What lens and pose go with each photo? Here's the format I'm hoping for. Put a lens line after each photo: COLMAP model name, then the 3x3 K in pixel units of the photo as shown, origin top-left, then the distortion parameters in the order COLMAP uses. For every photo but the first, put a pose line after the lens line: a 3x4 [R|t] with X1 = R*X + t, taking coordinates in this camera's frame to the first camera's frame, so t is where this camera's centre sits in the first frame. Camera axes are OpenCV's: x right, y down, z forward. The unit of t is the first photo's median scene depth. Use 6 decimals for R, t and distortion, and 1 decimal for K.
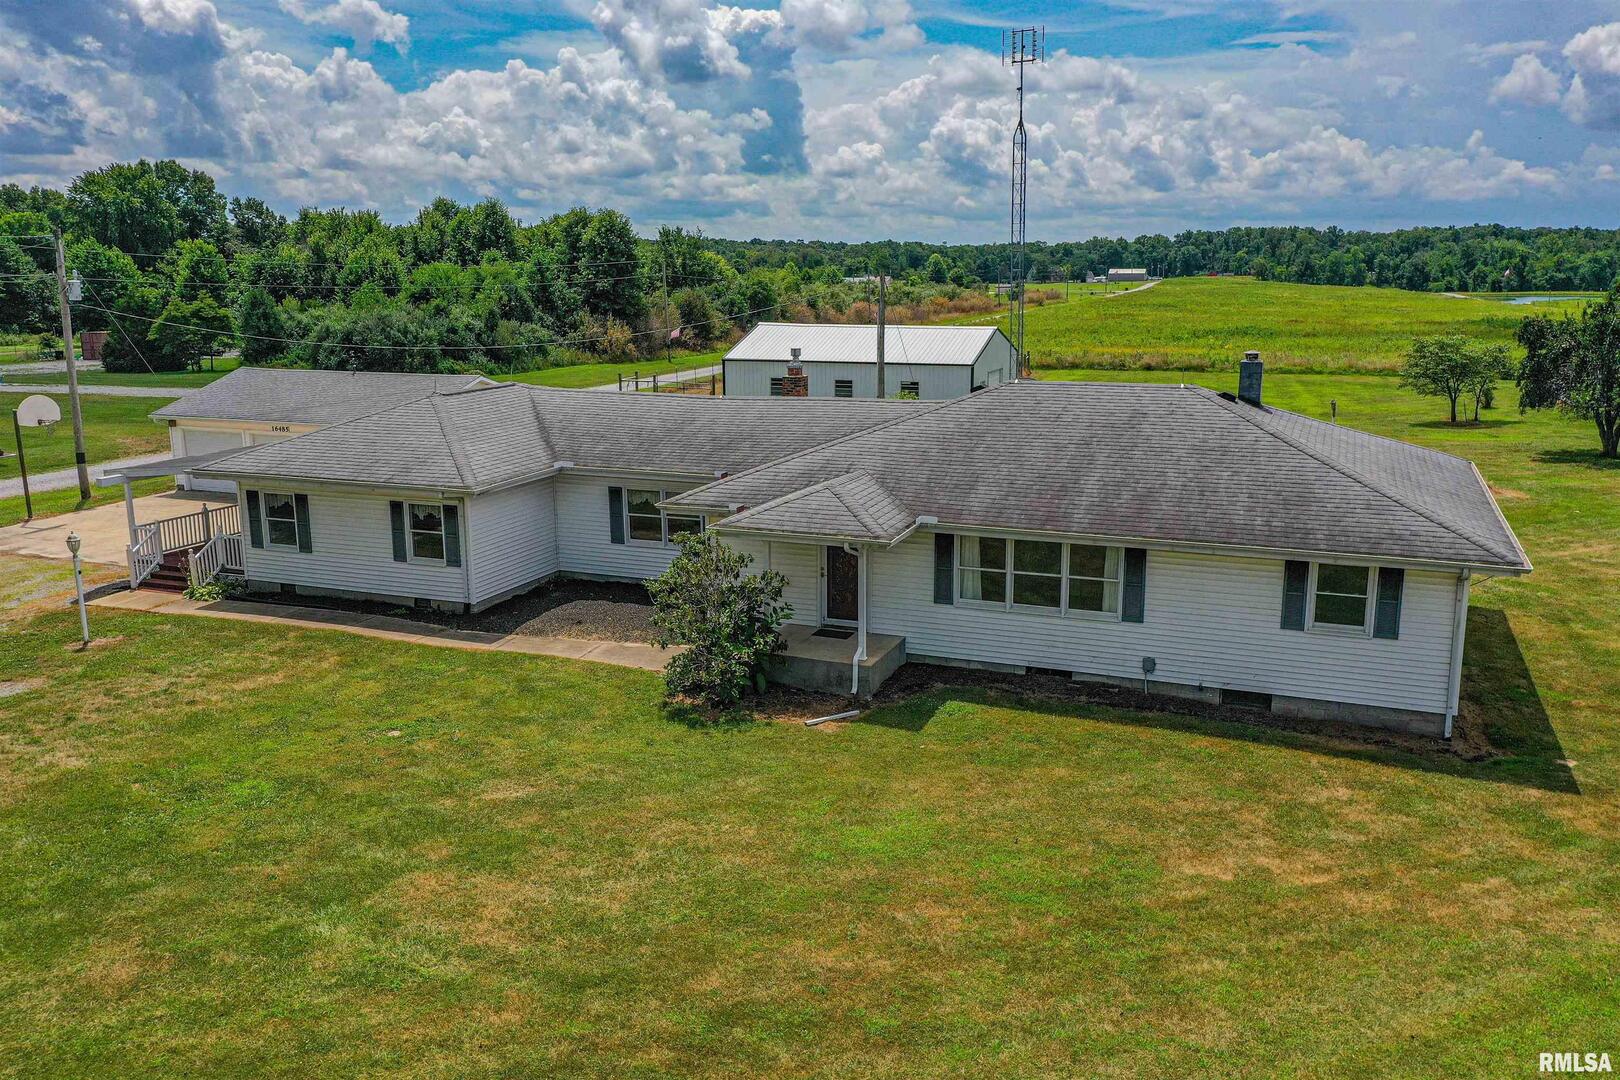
lens RADIAL K [[1281.1, 0, 814.0], [0, 1281.1, 546.7], [0, 0, 1]] dist [0.063443, 0.001119]
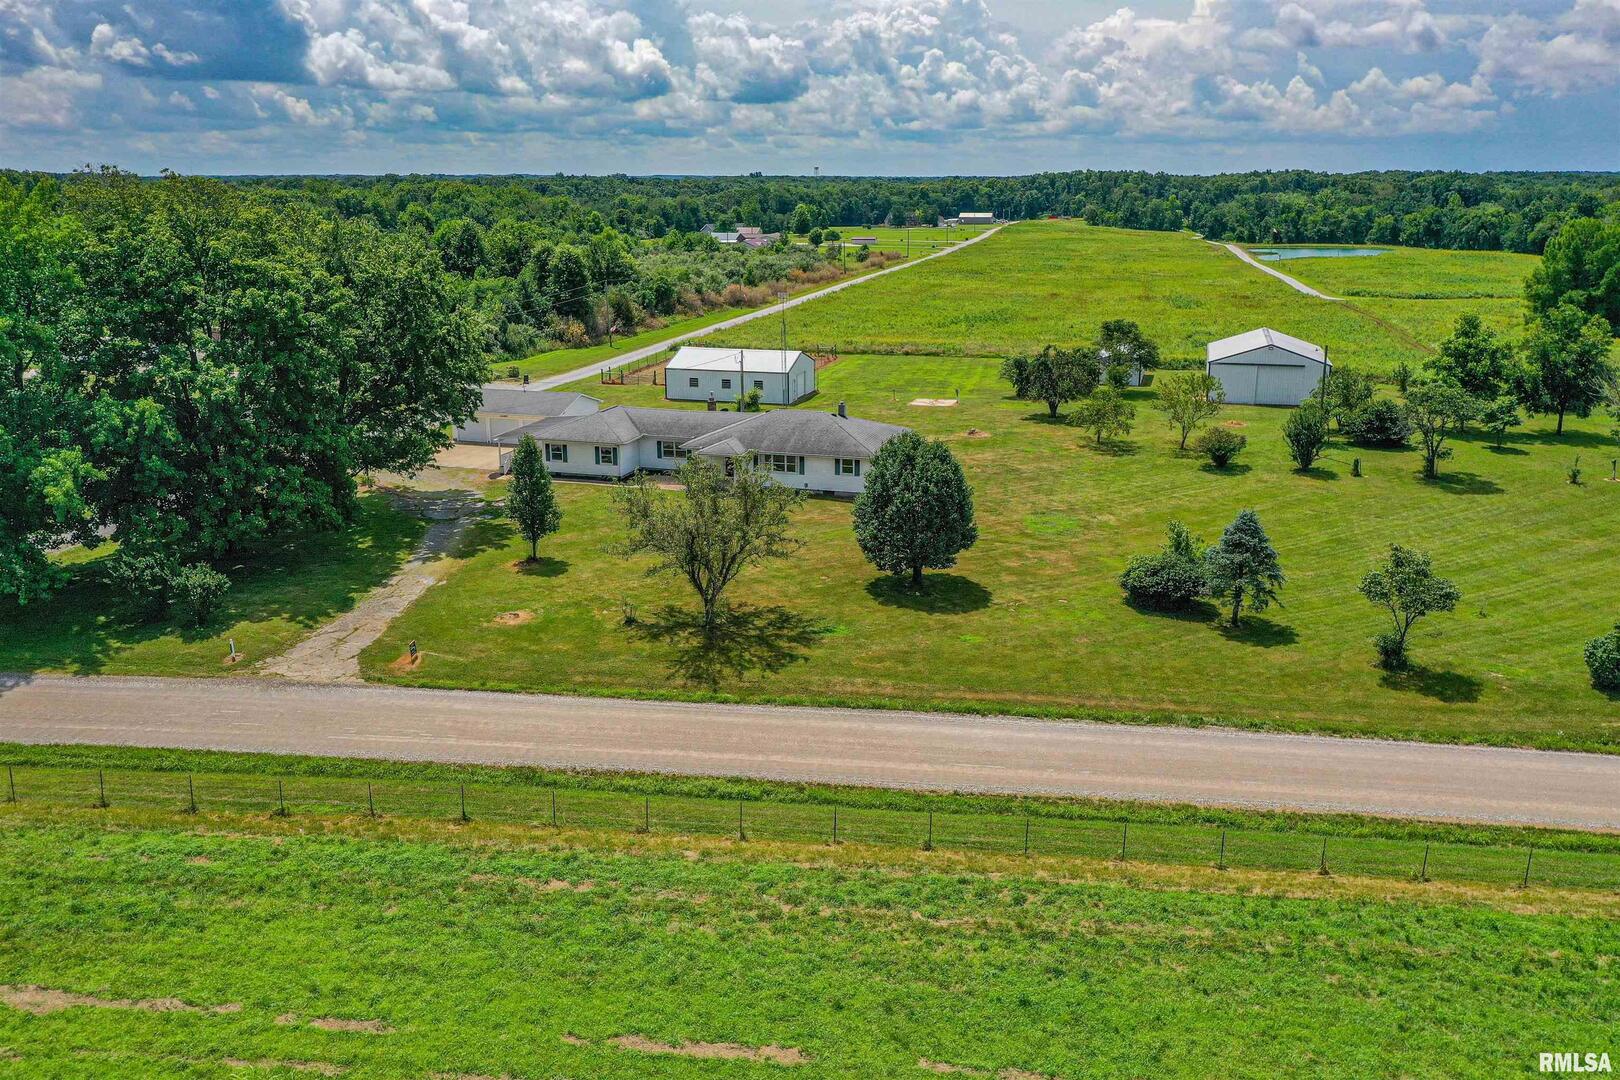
lens RADIAL K [[1281.1, 0, 807.4], [0, 1281.1, 532.9], [0, 0, 1]] dist [0.063443, 0.001119]
pose [[0.995889, -0.020437, 0.088242, -0.017784], [0.016169, 0.998677, 0.048821, 0.008530], [-0.089123, -0.047193, 0.994902, -0.568091]]
